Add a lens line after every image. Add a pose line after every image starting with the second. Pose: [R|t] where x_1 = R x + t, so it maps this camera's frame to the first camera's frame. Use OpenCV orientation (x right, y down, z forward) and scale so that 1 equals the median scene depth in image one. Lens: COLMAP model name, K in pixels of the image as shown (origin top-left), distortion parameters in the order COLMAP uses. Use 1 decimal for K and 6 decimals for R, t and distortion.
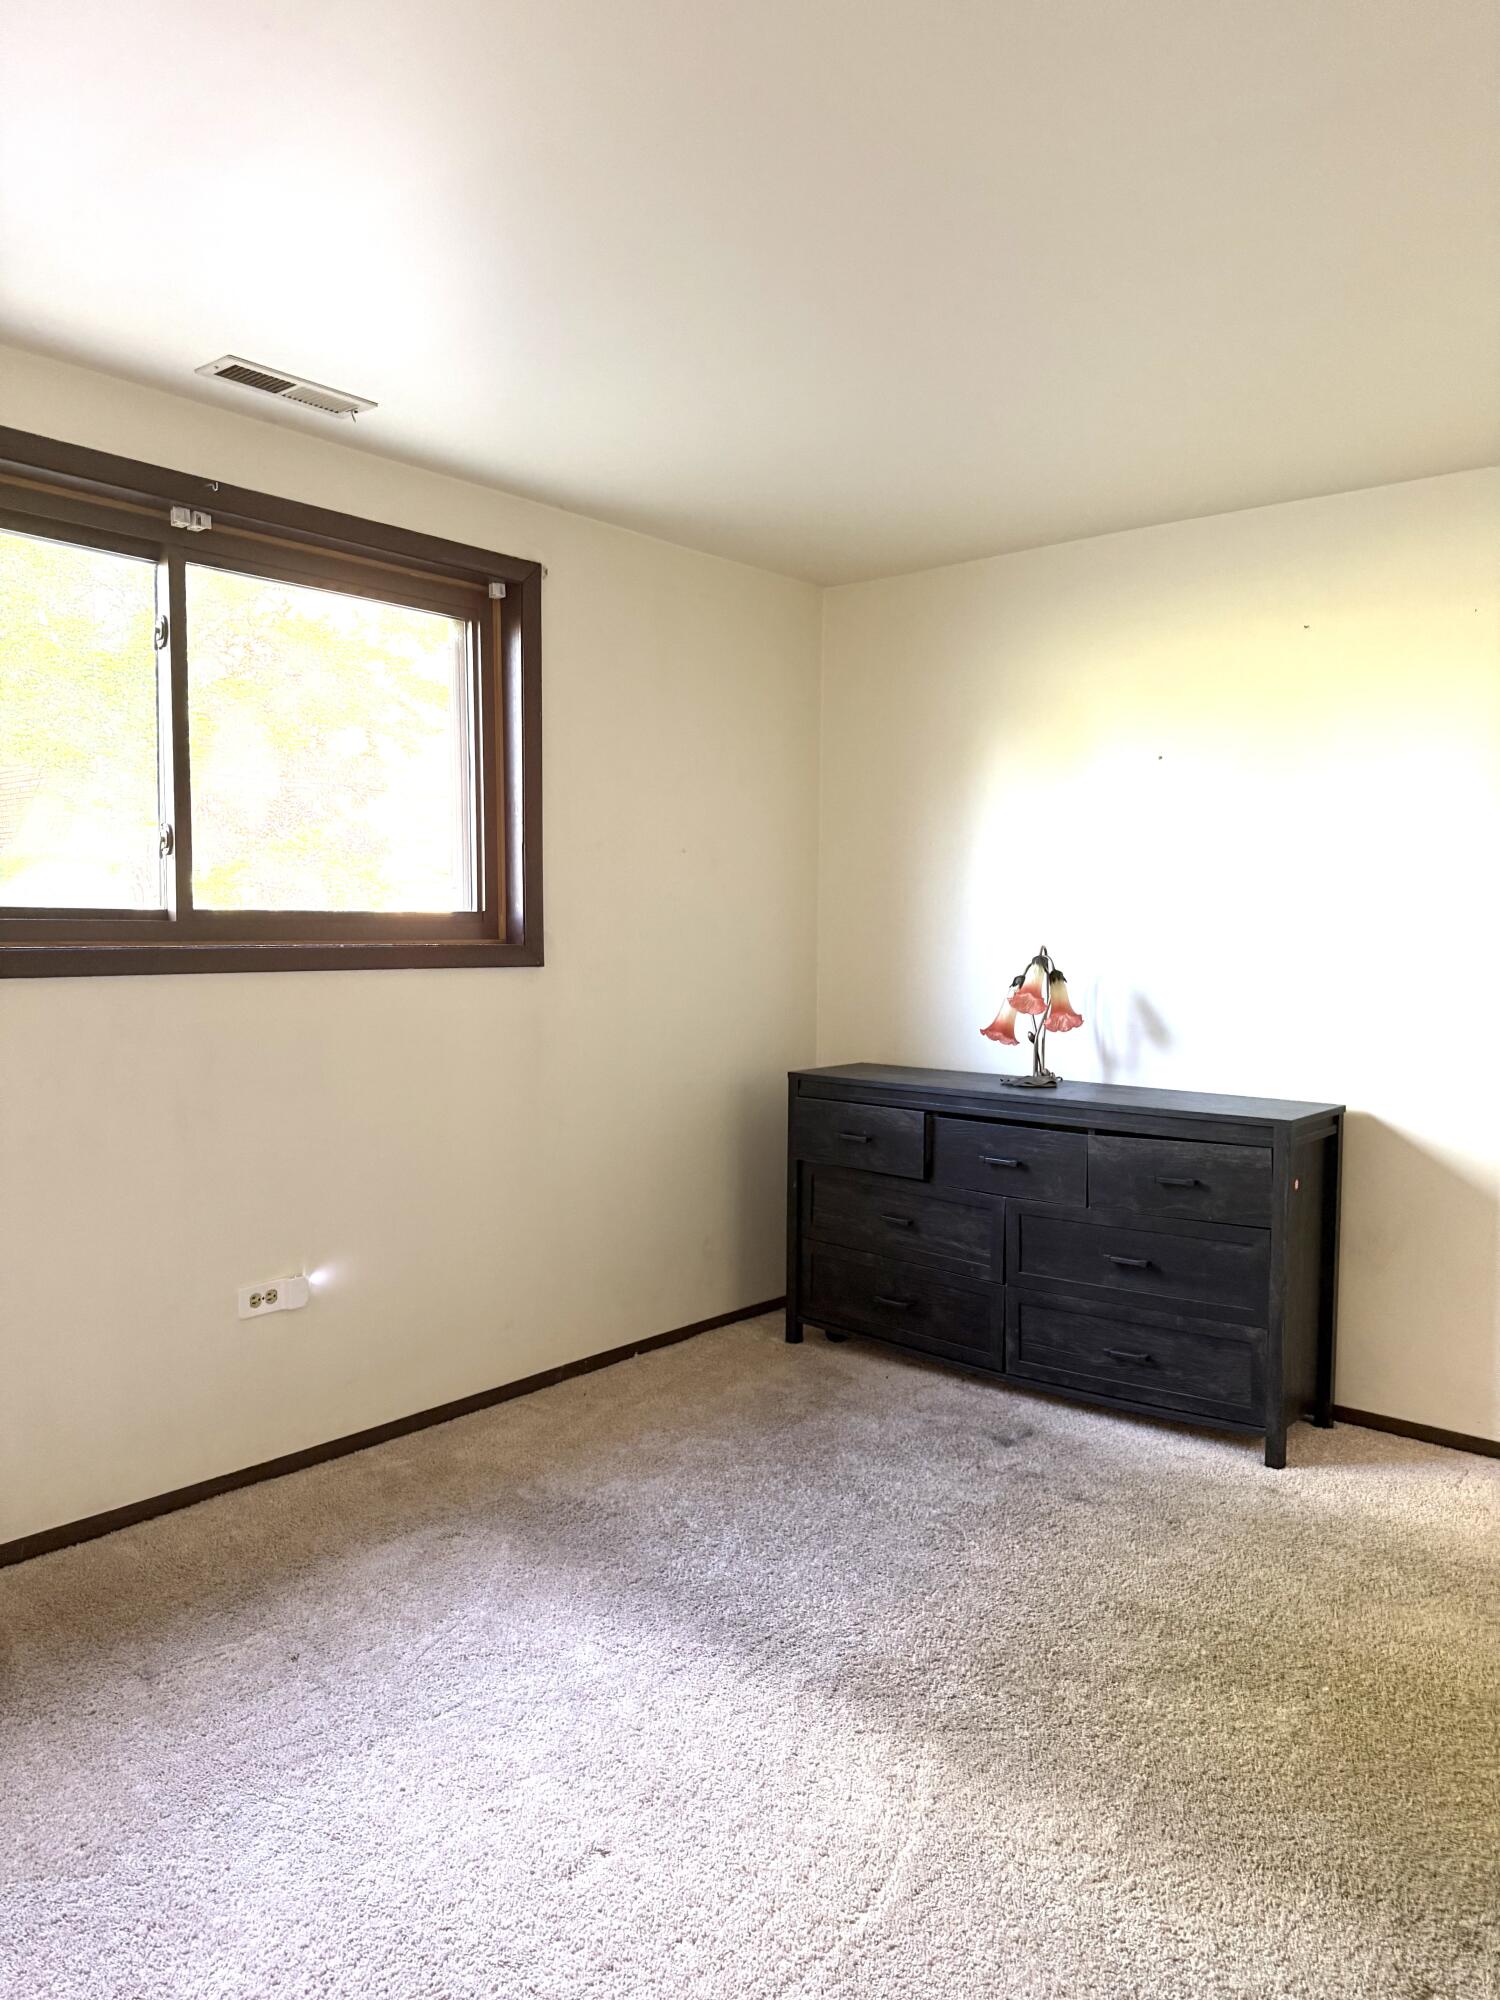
lens RADIAL K [[1415.1, 0, 747.9], [0, 1415.1, 1009.1], [0, 0, 1]] dist [0.045937, -0.052677]
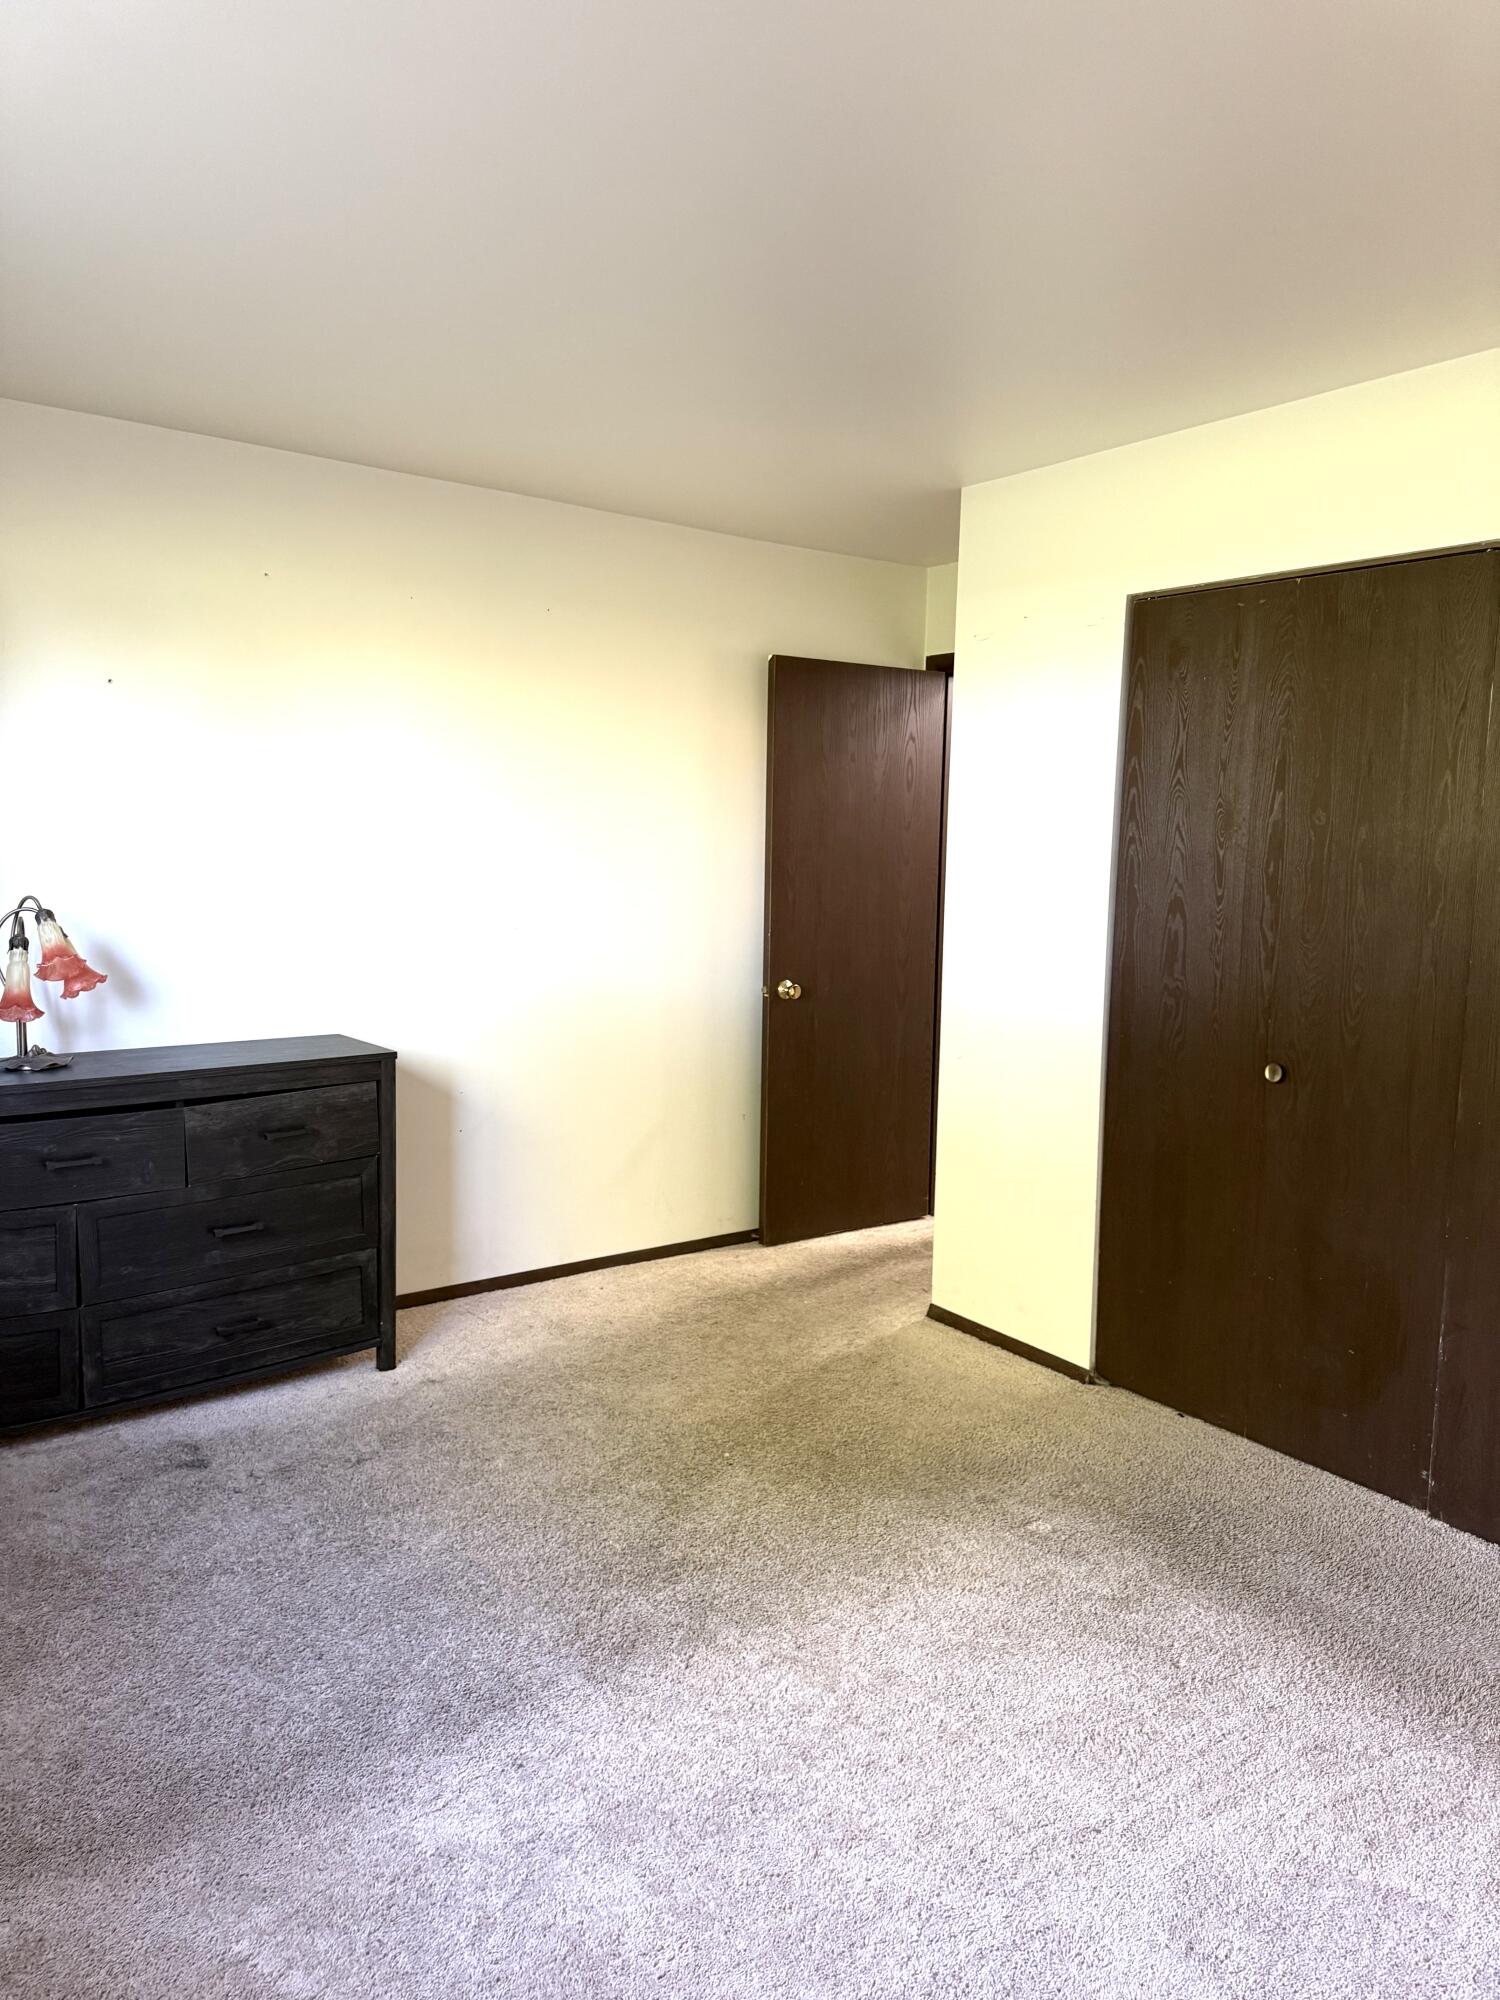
lens RADIAL K [[1411.8, 0, 750.0], [0, 1411.8, 1000.0], [0, 0, 1]] dist [0.019126, -0.011213]
pose [[0.229817, -0.120417, 0.965756, -0.578953], [0.052660, 0.992401, 0.111208, -0.065201], [-0.971808, 0.025299, 0.234412, 0.466235]]
